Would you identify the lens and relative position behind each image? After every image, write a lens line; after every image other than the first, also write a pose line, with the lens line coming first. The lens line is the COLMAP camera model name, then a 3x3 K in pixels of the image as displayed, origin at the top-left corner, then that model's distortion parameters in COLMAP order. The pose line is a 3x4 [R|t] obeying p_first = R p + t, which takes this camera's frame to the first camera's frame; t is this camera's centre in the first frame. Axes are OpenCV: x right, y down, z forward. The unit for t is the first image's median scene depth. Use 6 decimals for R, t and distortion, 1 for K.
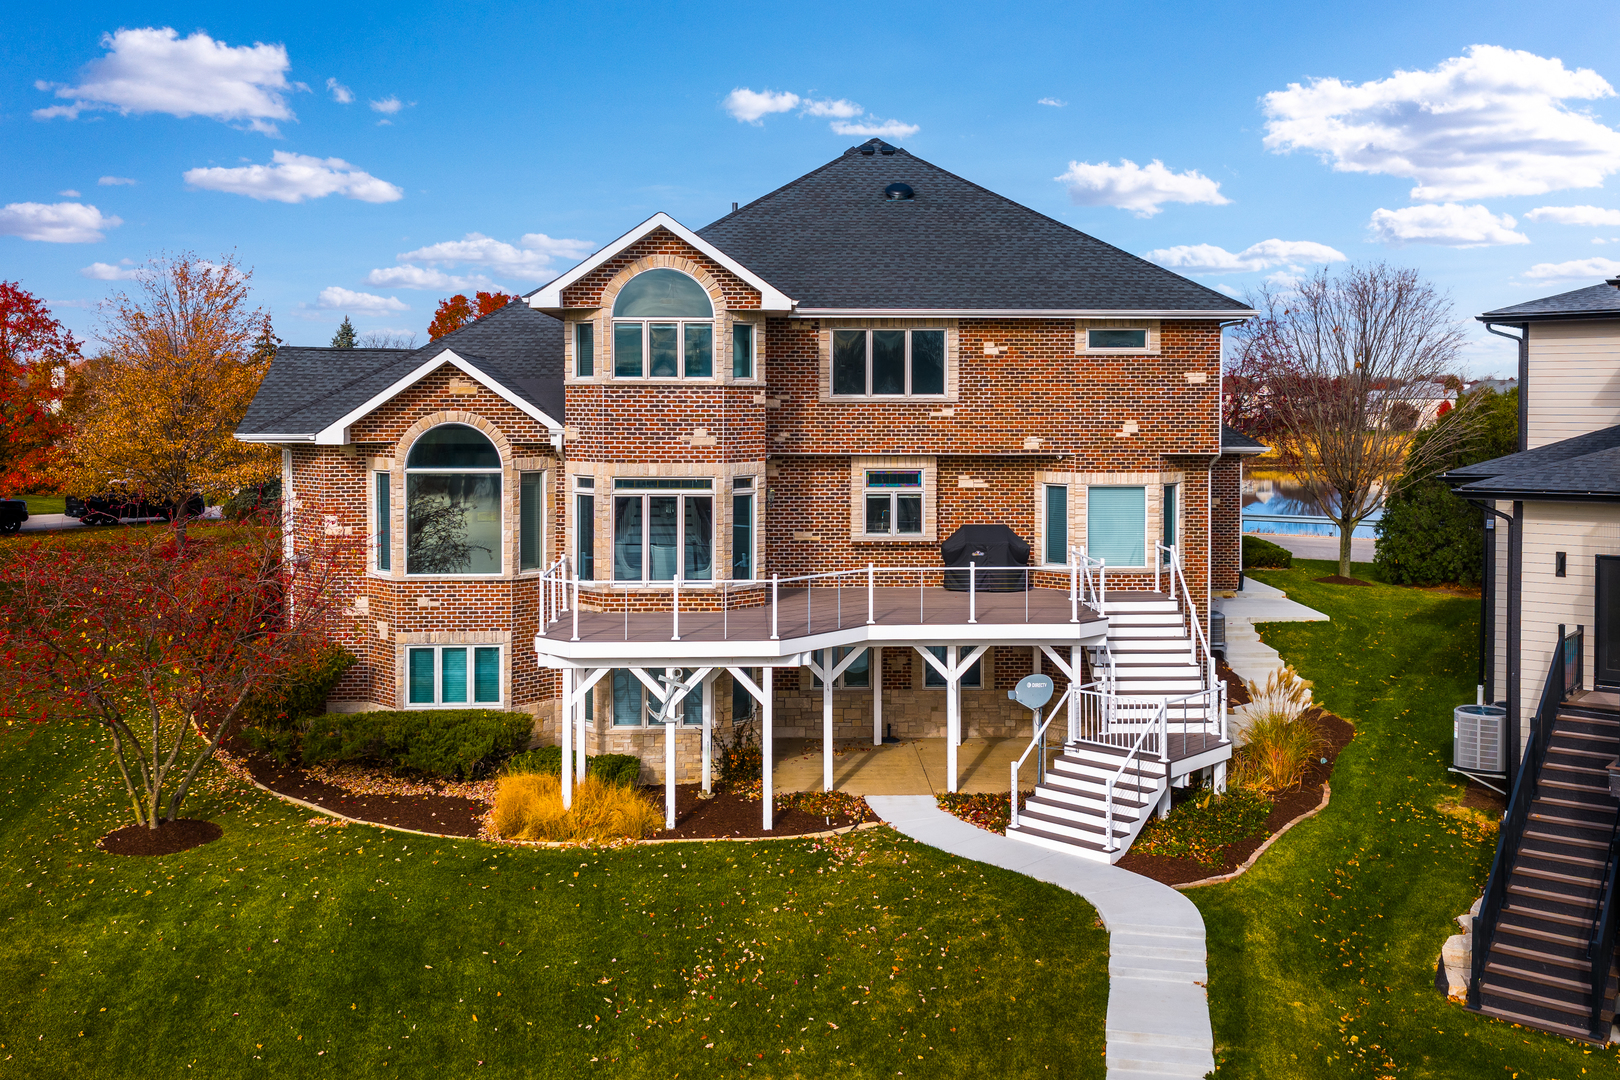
lens RADIAL K [[1450.0, 0, 808.1], [0, 1450.0, 416.2], [0, 0, 1]] dist [0.042011, -0.002452]
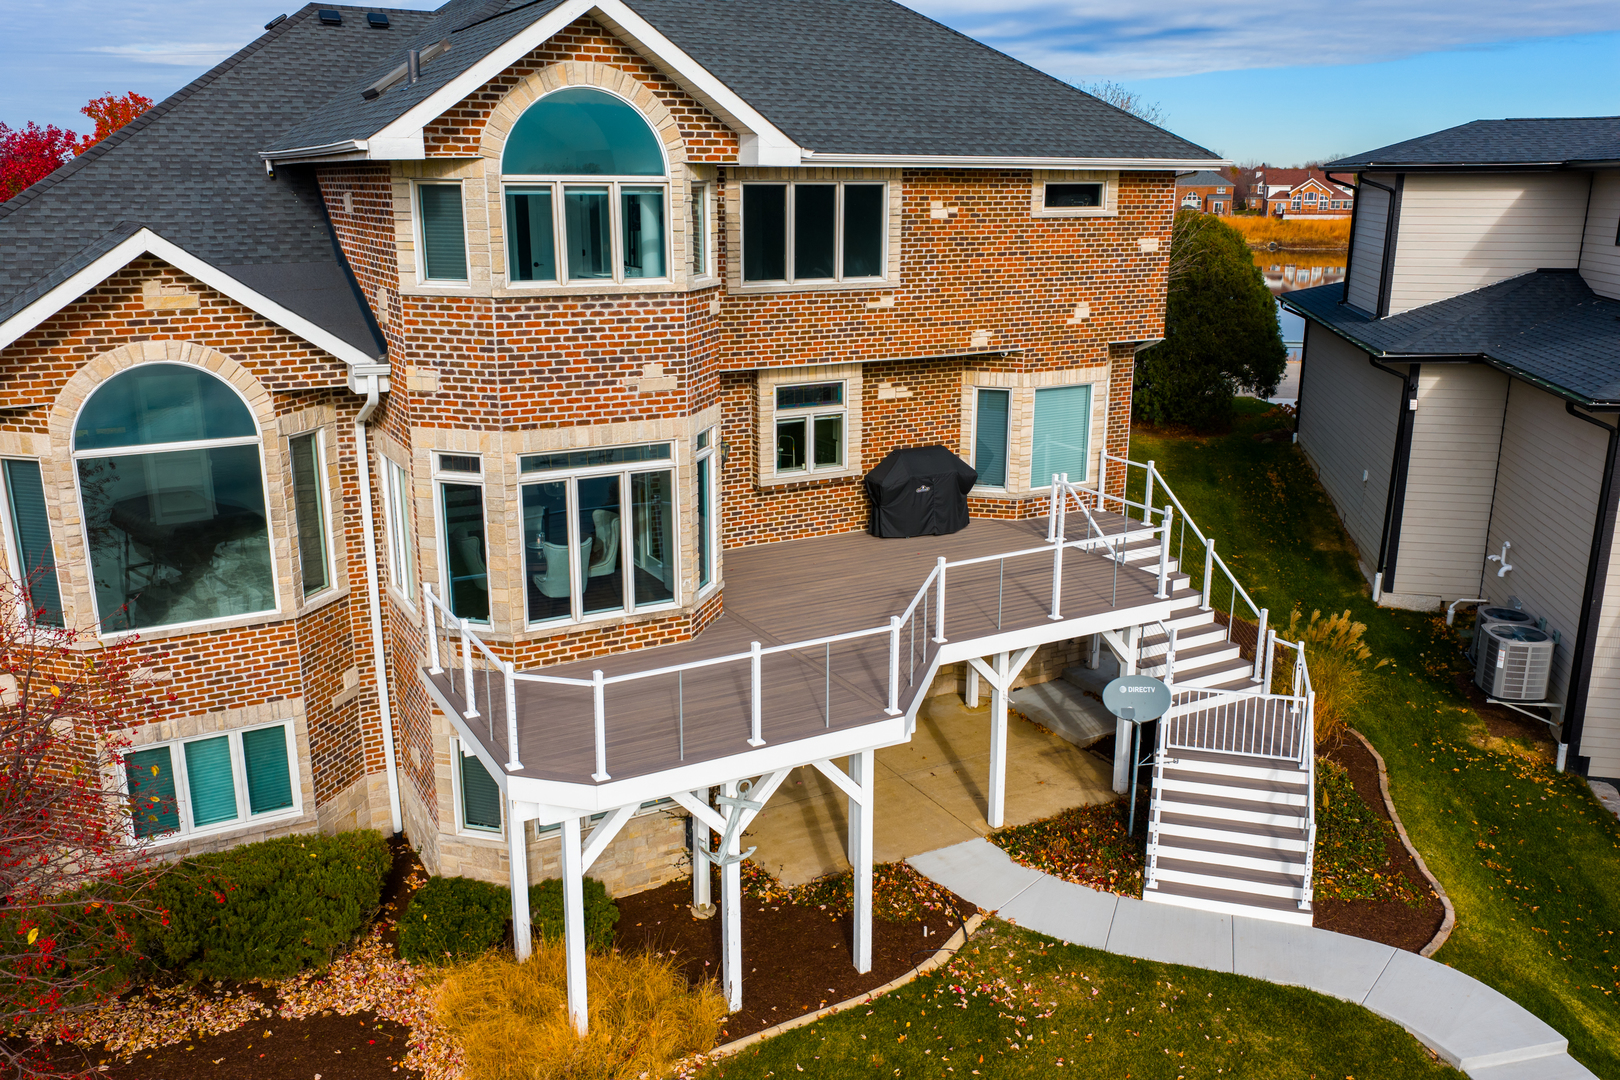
lens RADIAL K [[1317.3, 0, 810.0], [0, 1317.3, 540.0], [0, 0, 1]] dist [0.023334, -0.004414]
pose [[0.893641, -0.115377, 0.433699, -0.248293], [0.002749, 0.967777, 0.251795, -0.055855], [-0.448775, -0.223822, 0.865162, 0.438852]]
